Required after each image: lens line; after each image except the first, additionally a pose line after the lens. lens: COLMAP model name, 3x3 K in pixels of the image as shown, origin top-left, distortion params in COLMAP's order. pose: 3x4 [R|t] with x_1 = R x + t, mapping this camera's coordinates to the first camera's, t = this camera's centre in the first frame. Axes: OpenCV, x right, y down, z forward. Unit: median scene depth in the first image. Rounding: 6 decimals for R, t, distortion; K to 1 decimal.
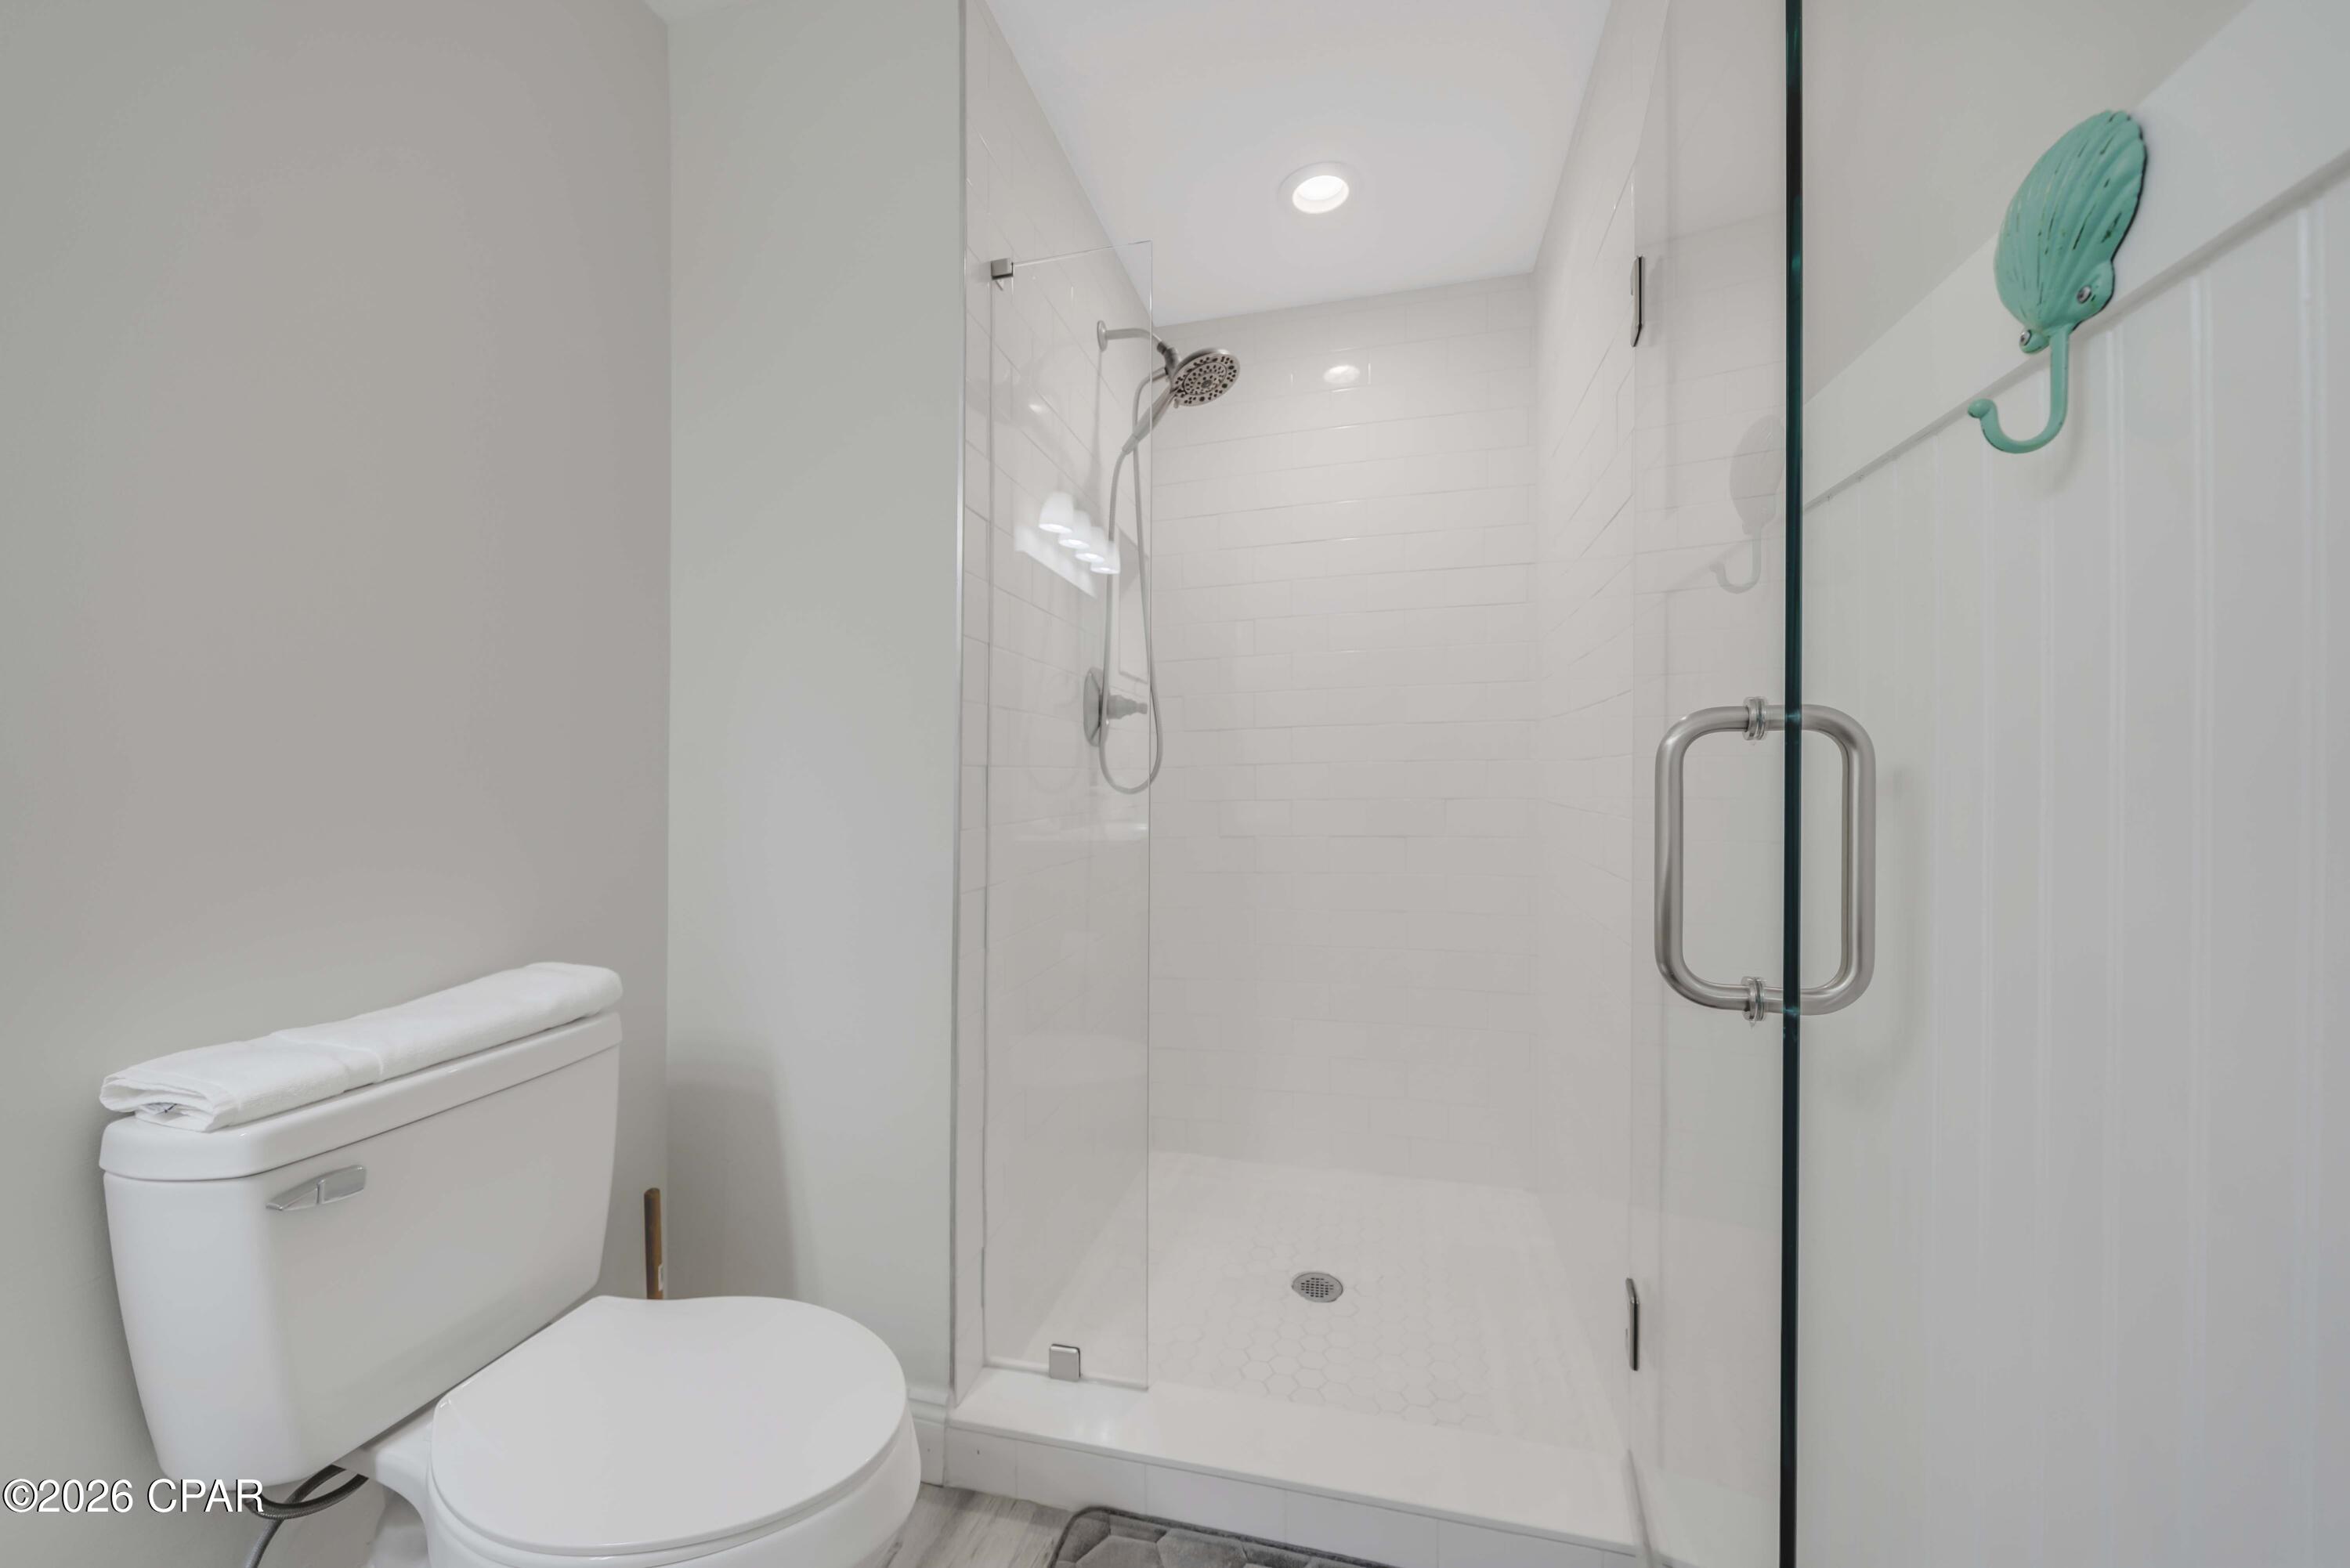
lens RADIAL K [[859.6, 0, 1163.9], [0, 859.6, 782.8], [0, 0, 1]] dist [-0.040692, -0.000027]
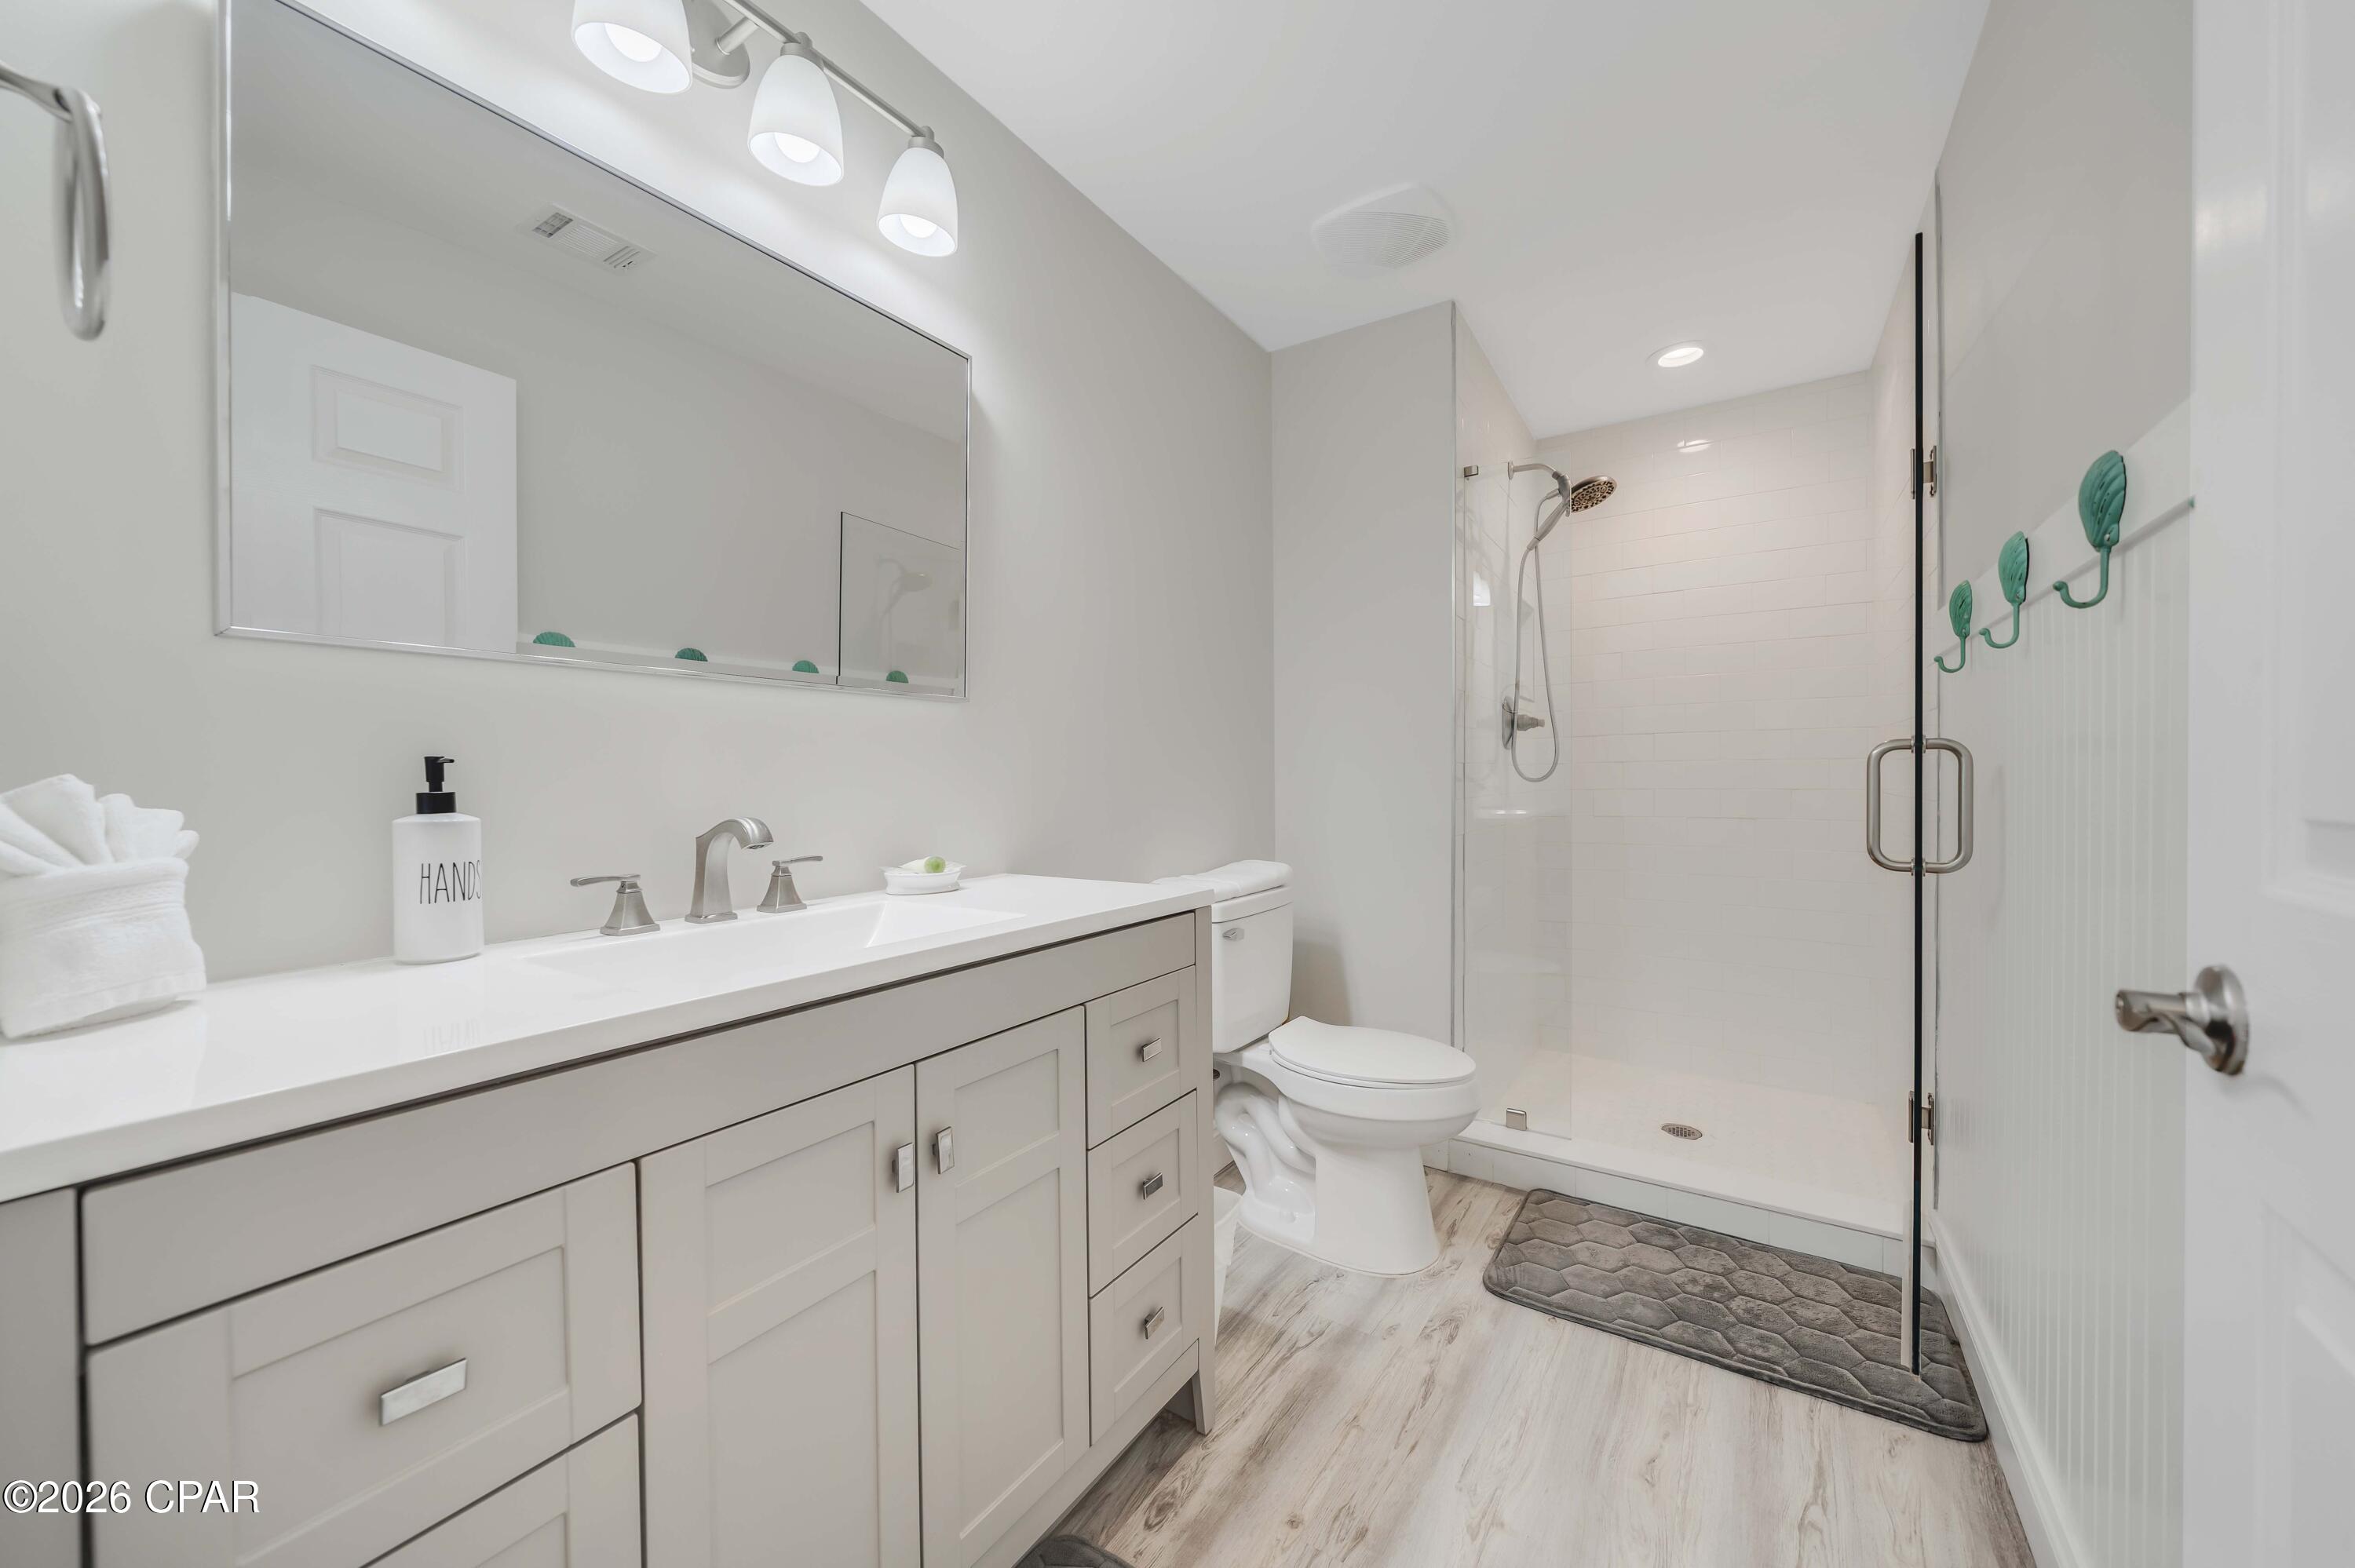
lens RADIAL K [[862.5, 0, 1172.3], [0, 862.5, 782.4], [0, 0, 1]] dist [-0.002937, -0.000169]
pose [[0.942079, -0.008213, -0.335291, -0.139442], [0.010616, 0.999929, 0.005335, -0.000384], [0.335223, -0.008586, 0.942100, -0.655697]]
